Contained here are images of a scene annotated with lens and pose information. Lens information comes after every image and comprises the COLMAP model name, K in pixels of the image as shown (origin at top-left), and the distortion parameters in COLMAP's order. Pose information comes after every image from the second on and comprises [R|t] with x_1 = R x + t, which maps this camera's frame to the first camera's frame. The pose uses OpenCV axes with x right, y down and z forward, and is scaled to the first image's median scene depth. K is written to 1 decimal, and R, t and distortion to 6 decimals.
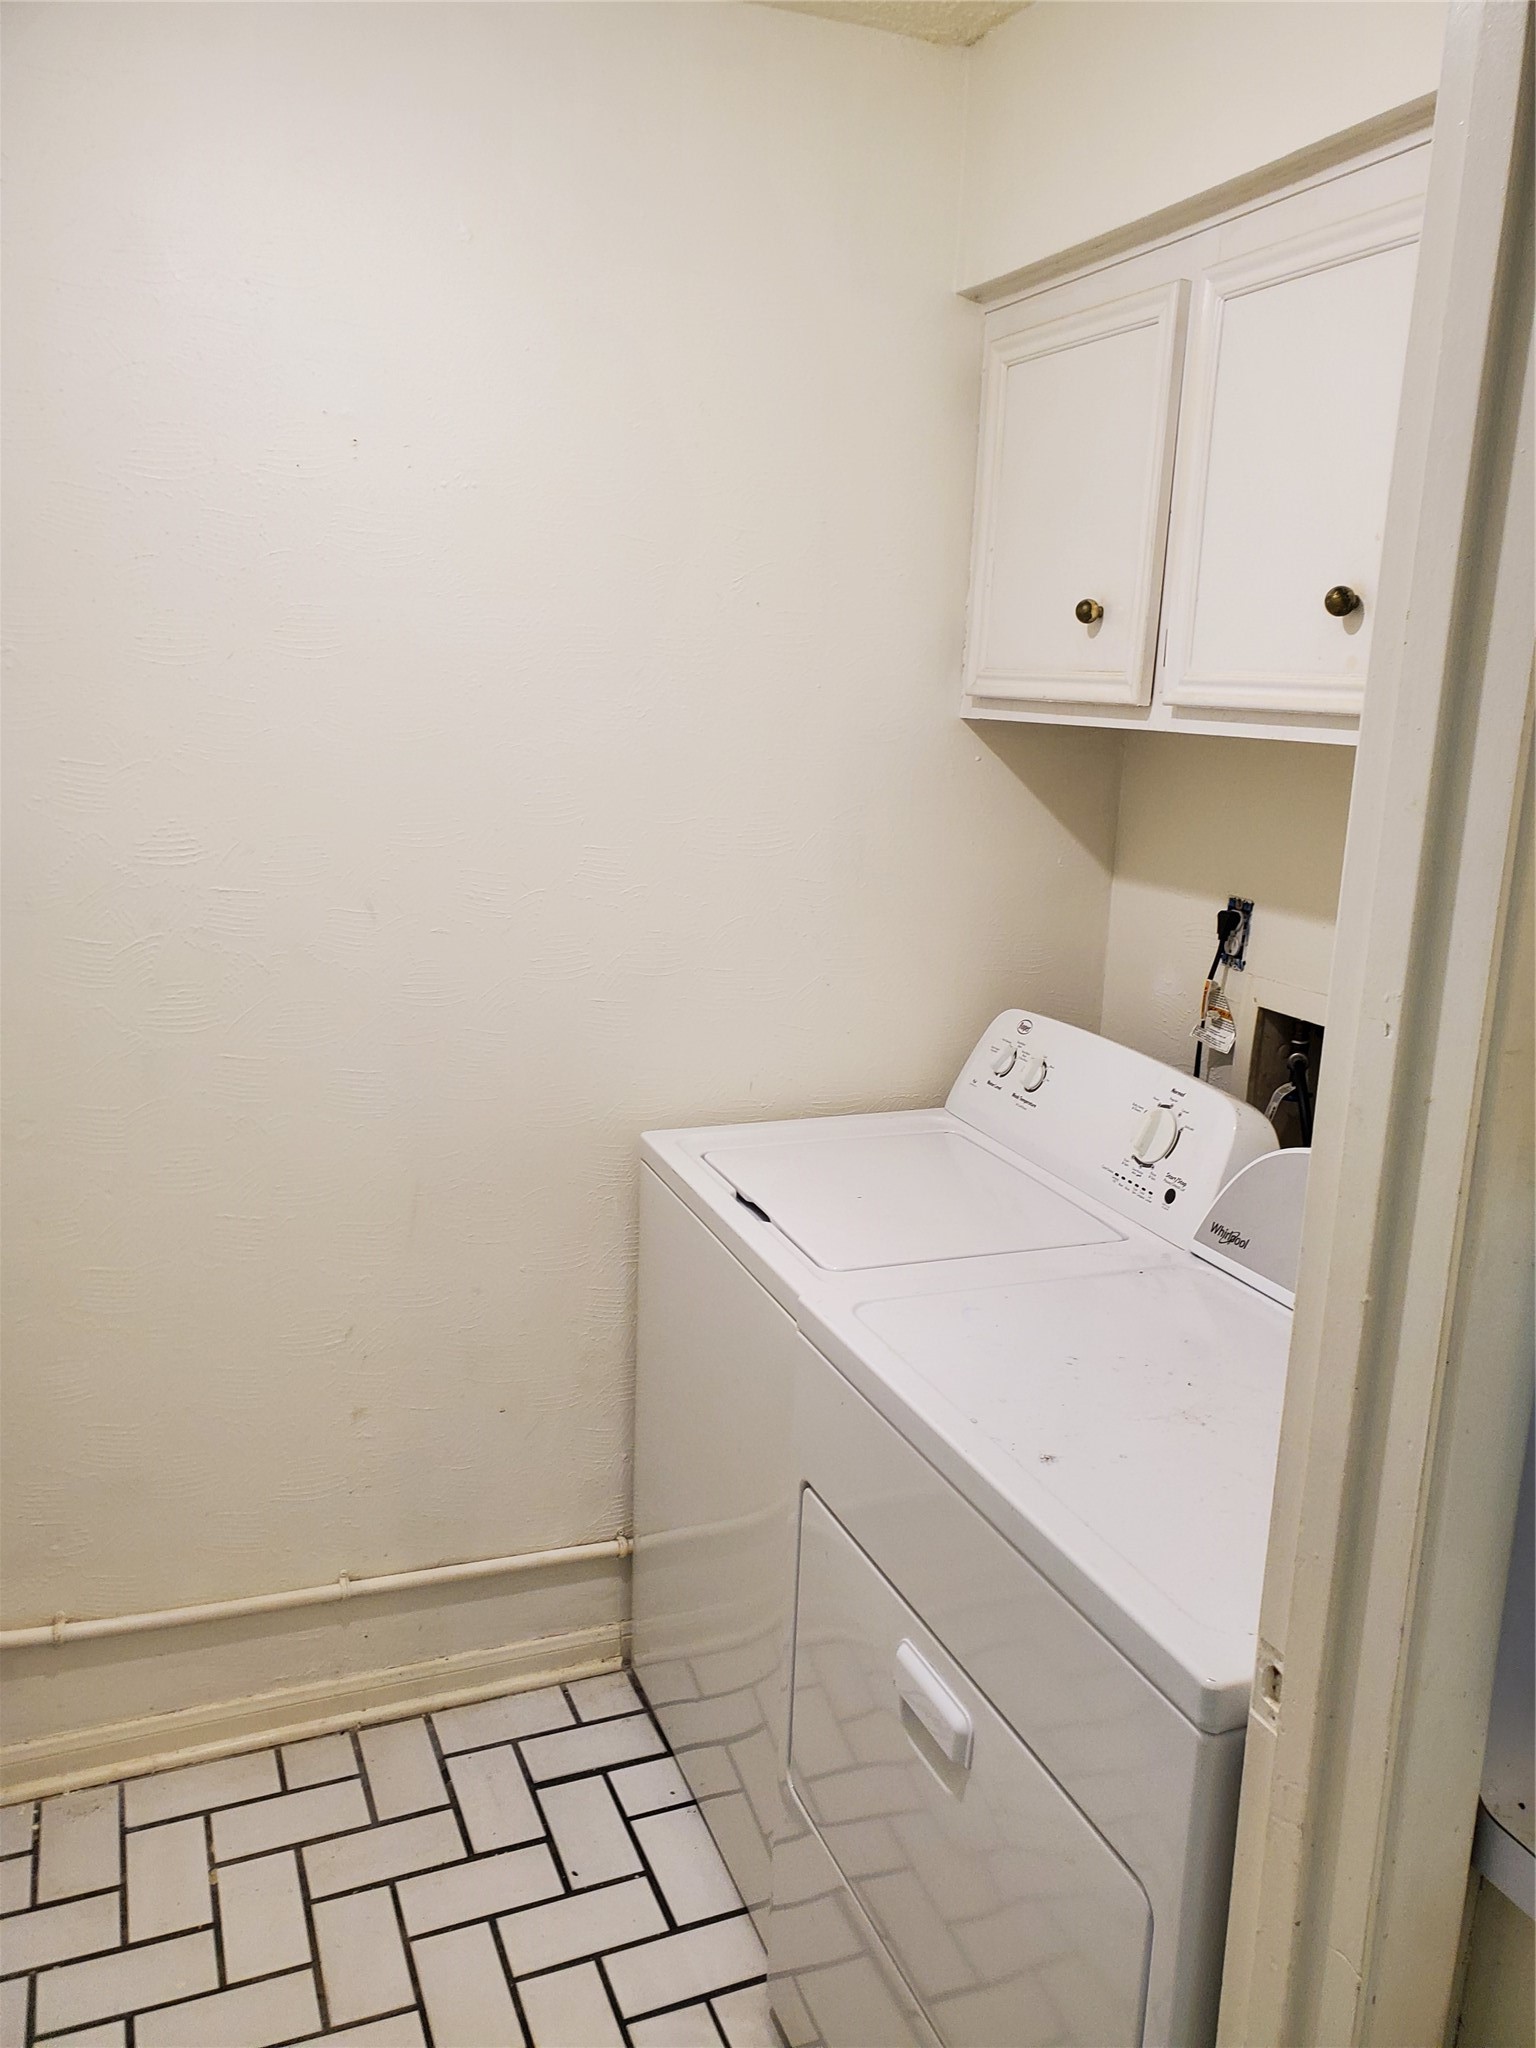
lens RADIAL K [[1573.0, 0, 769.5], [0, 1573.0, 1028.9], [0, 0, 1]] dist [0.012862, 0.001453]
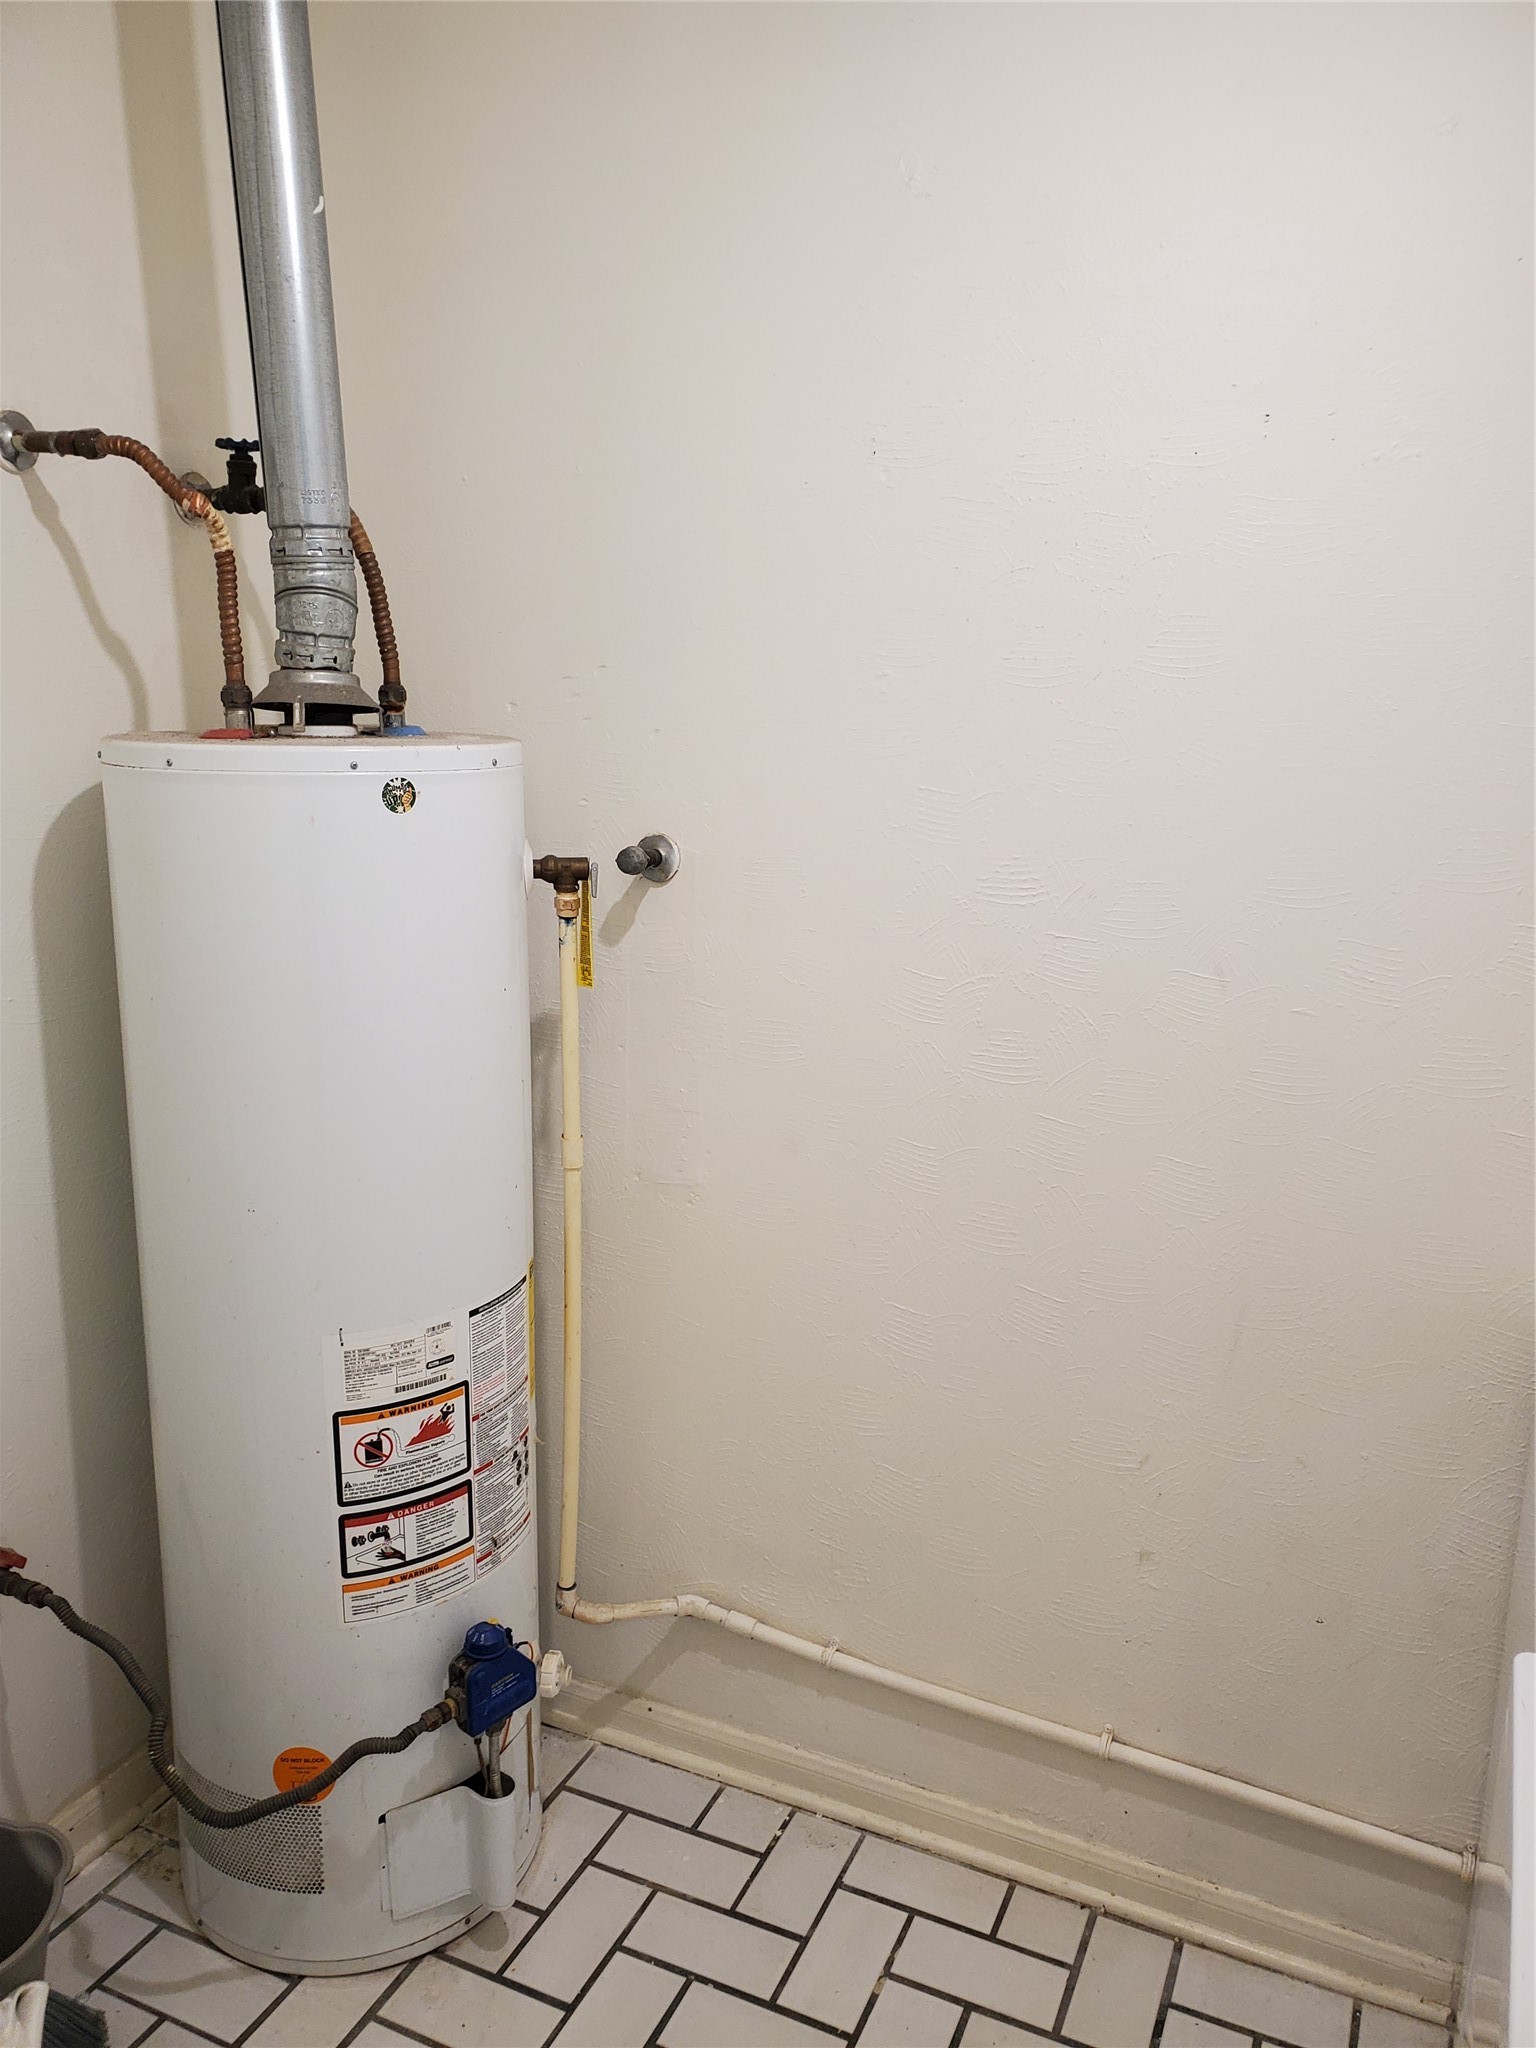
lens RADIAL K [[1573.0, 0, 769.3], [0, 1573.0, 1016.1], [0, 0, 1]] dist [0.012862, 0.001453]
pose [[0.685420, 0.136322, -0.715273, 0.172091], [-0.157908, 0.986770, 0.036748, -0.044706], [0.710819, 0.087759, 0.697878, 0.231099]]
